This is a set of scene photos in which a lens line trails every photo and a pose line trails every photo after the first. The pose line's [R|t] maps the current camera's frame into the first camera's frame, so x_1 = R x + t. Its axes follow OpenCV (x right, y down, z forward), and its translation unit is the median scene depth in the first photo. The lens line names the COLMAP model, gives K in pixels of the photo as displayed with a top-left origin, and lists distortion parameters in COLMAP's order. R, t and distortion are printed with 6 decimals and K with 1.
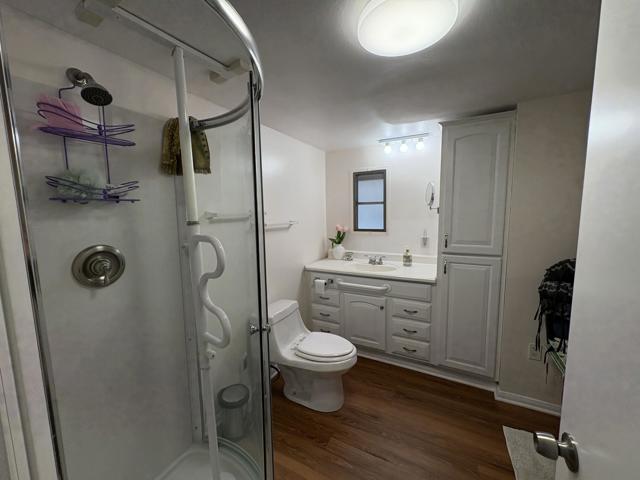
lens RADIAL K [[255.6, 0, 320.0], [0, 255.6, 240.0], [0, 0, 1]] dist [0.001027, 0.000277]
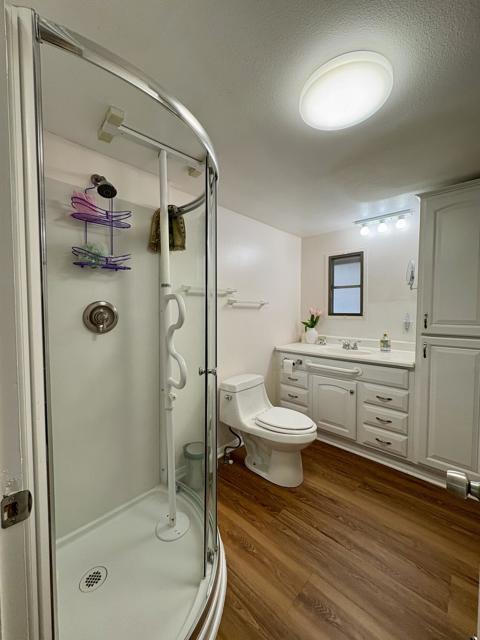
lens RADIAL K [[255.6, 0, 240.0], [0, 255.6, 320.0], [0, 0, 1]] dist [0.001027, 0.000277]
pose [[0.963090, 0.030418, -0.267457, 0.107175], [-0.048355, 0.996982, -0.060735, 0.091145], [0.264802, 0.071426, 0.961654, -0.047838]]
